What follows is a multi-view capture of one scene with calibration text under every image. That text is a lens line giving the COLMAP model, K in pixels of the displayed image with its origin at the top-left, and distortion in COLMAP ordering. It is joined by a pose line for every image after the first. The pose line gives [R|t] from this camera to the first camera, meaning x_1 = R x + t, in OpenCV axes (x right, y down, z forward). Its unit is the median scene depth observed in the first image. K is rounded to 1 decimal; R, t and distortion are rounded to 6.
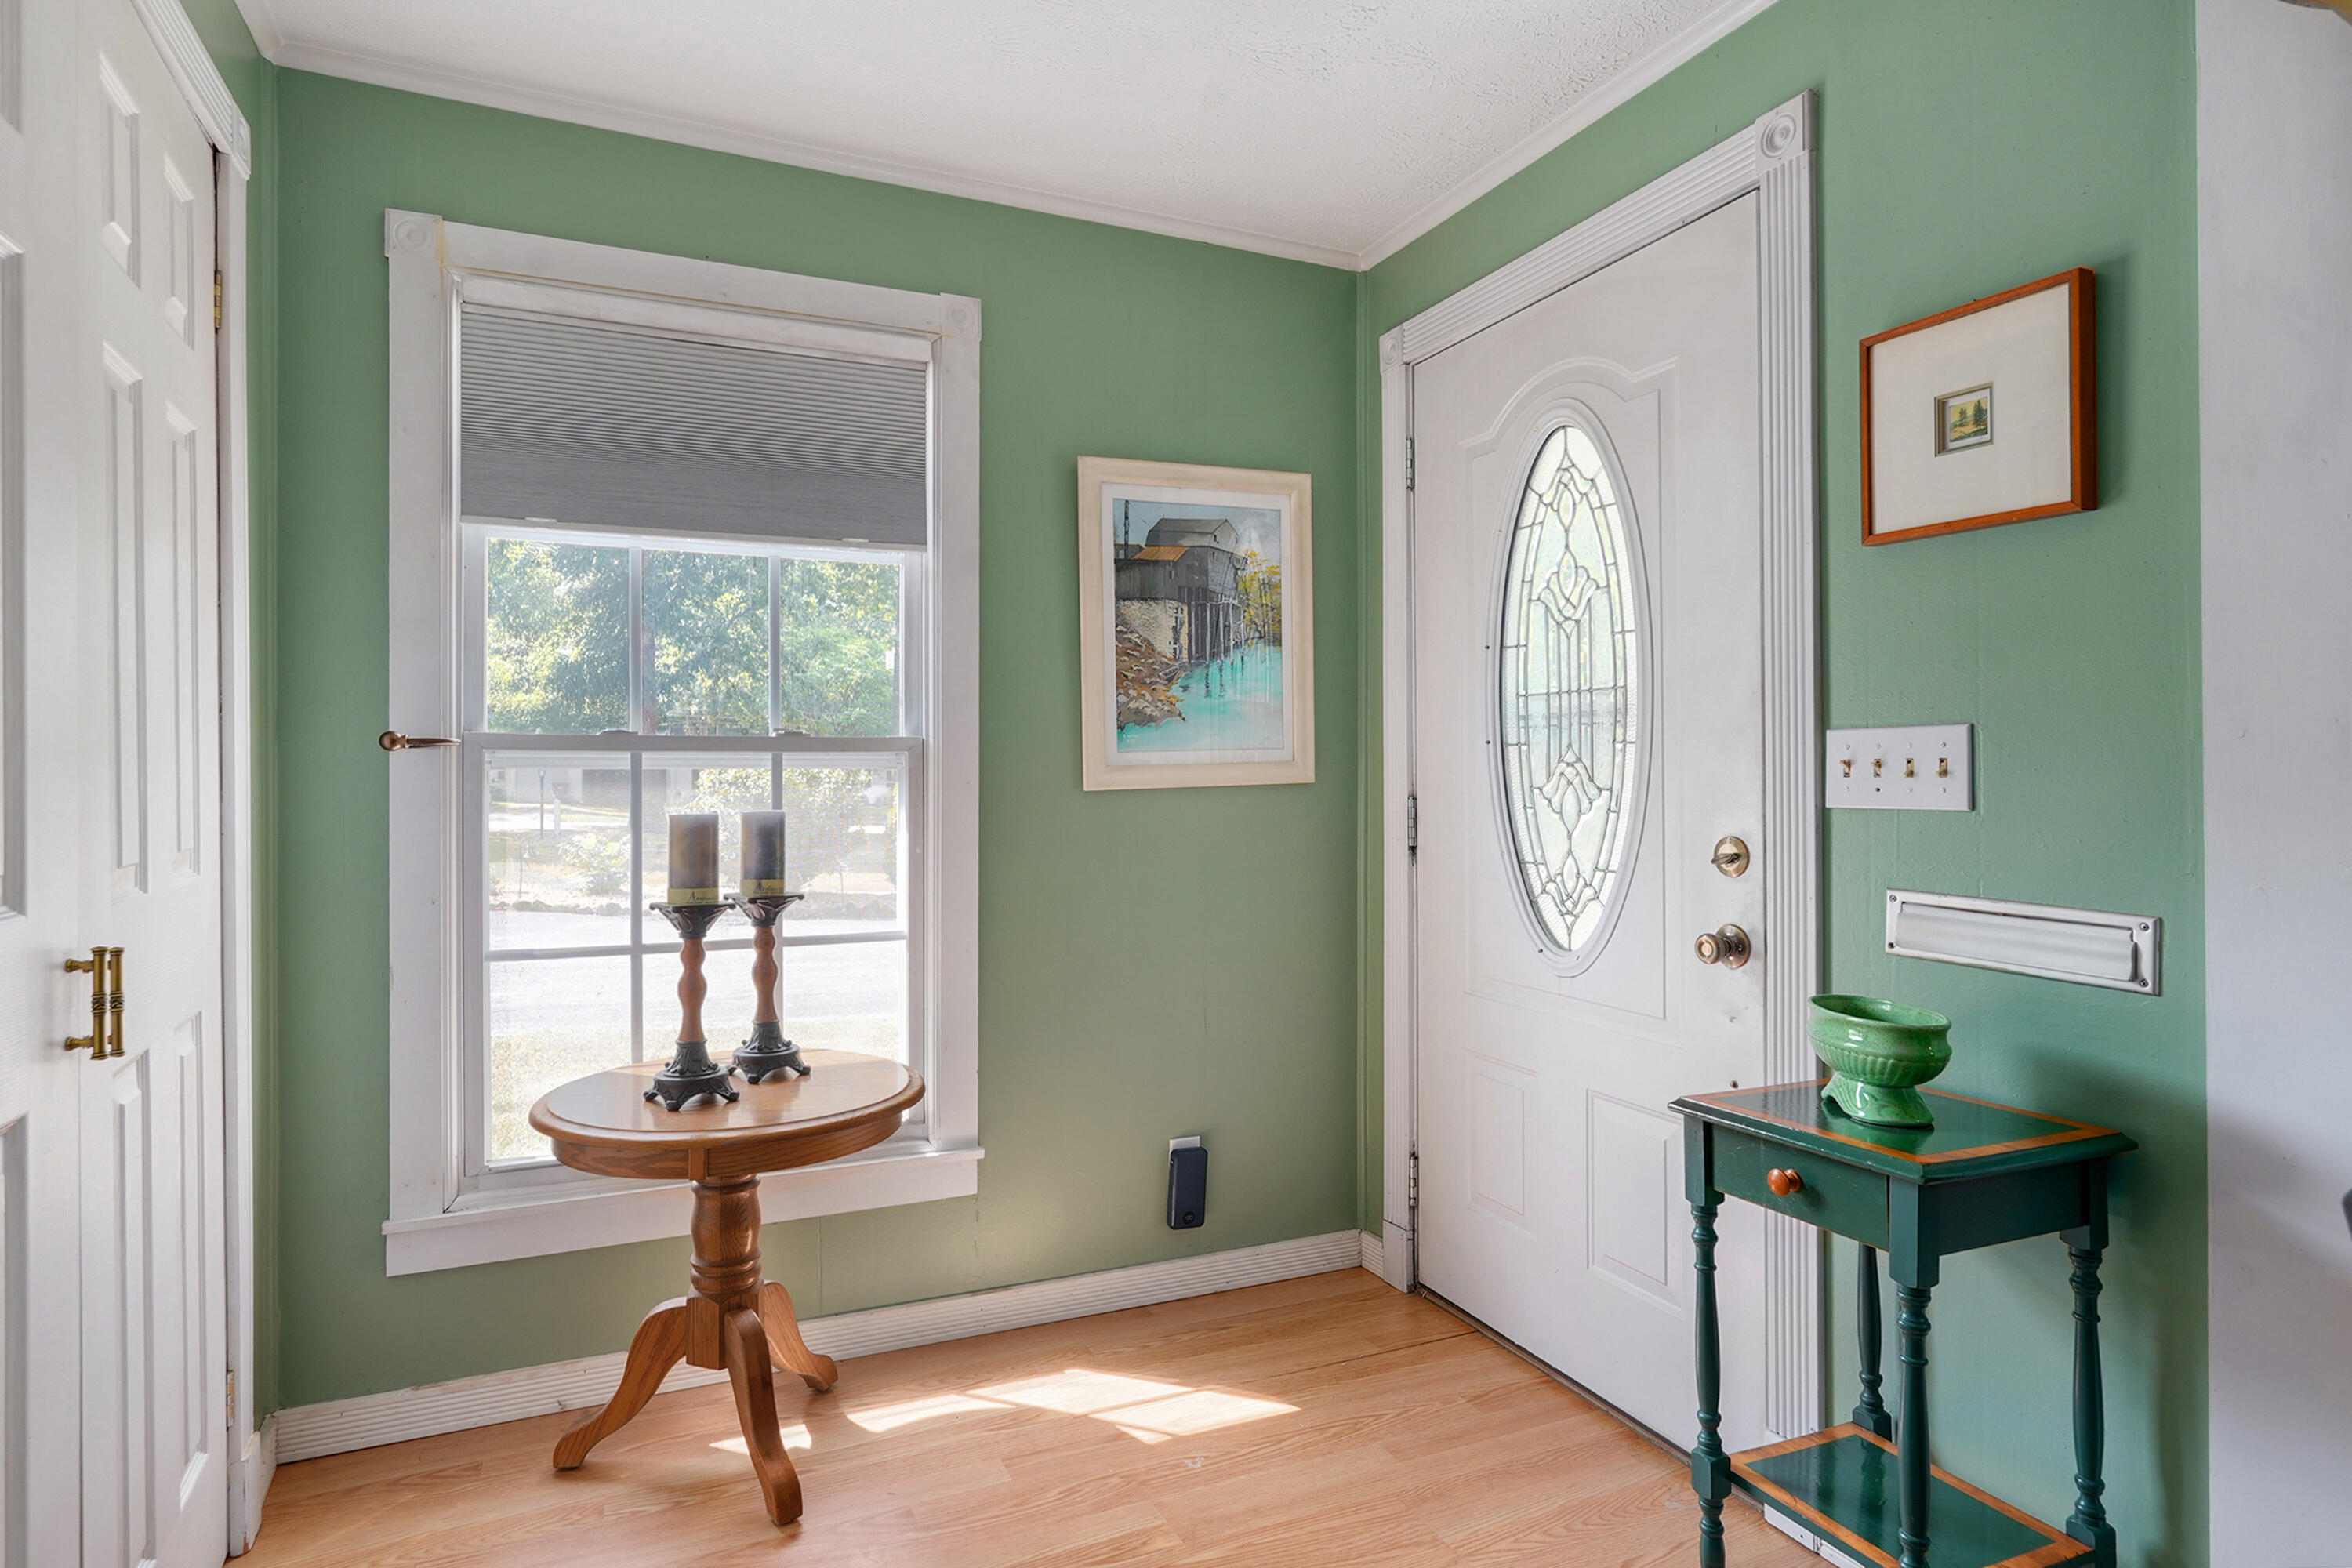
lens RADIAL K [[1221.7, 0, 1202.4], [0, 1221.7, 727.0], [0, 0, 1]] dist [-0.021388, 0.012476]
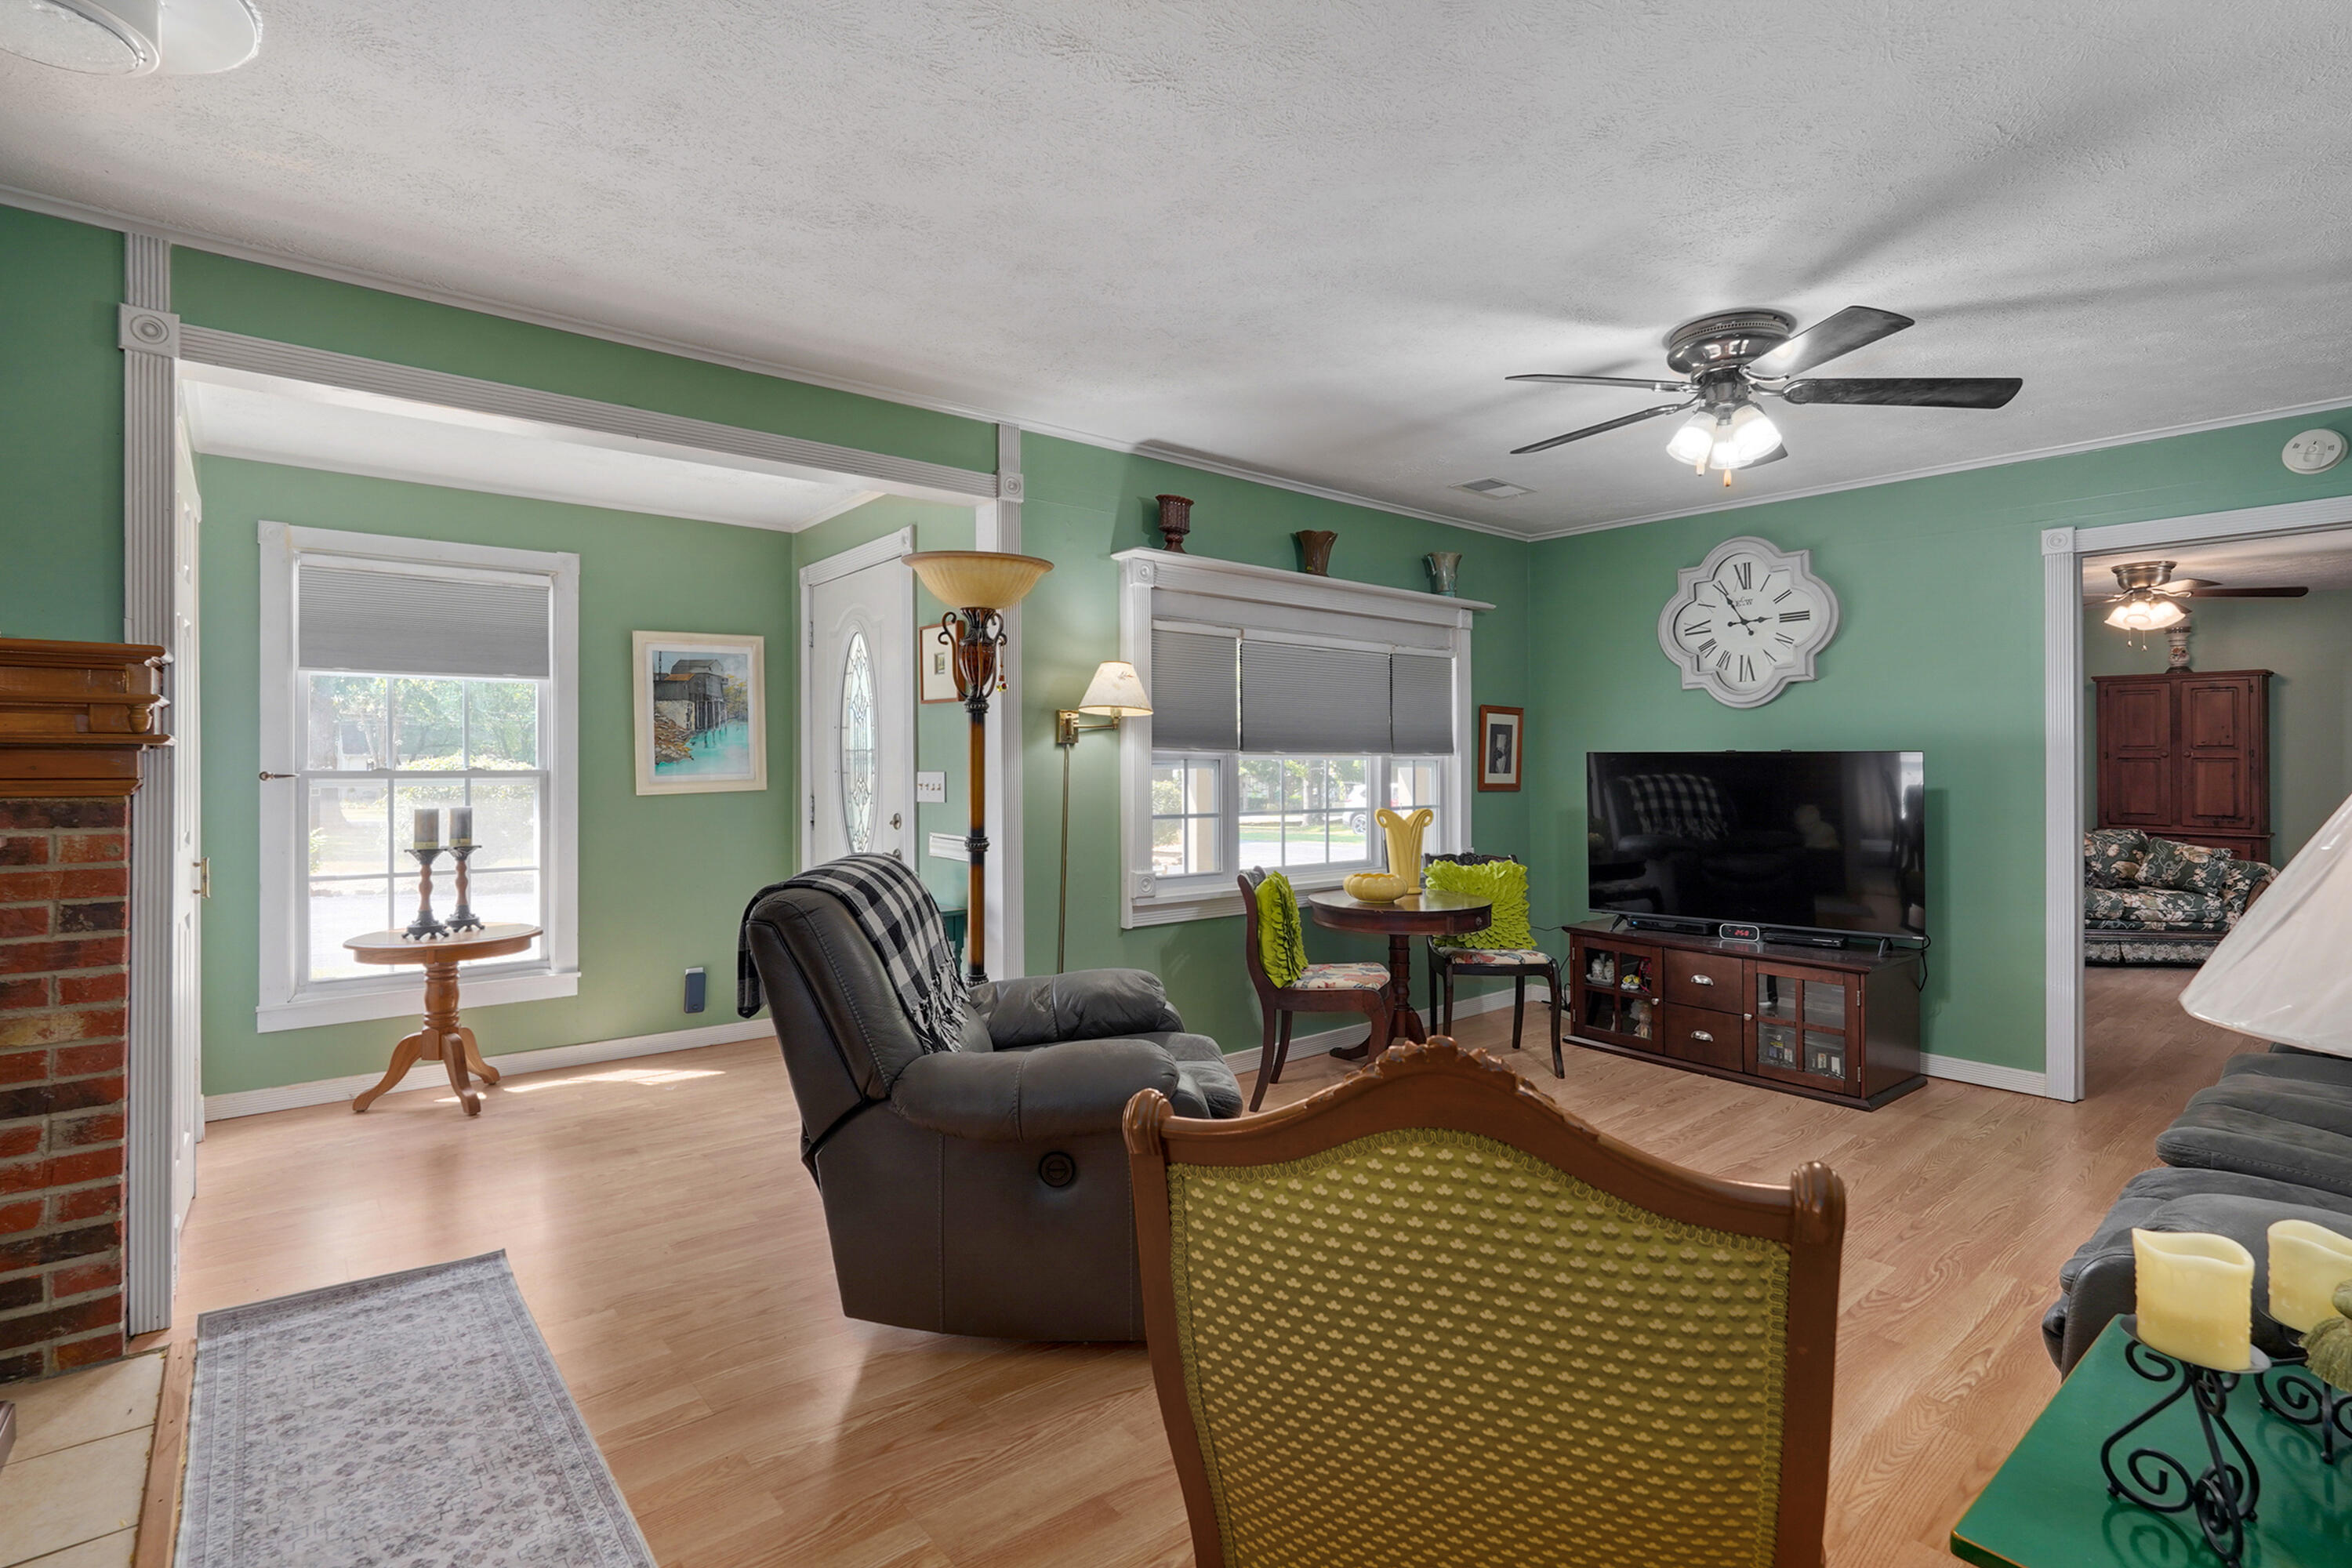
lens RADIAL K [[1107.3, 0, 1149.1], [0, 1107.3, 737.7], [0, 0, 1]] dist [0.001634, 0.000549]
pose [[0.975320, 0.004229, 0.220756, 0.361195], [-0.006582, 0.999929, 0.009922, -0.074101], [-0.220699, -0.011130, 0.975279, -1.083611]]
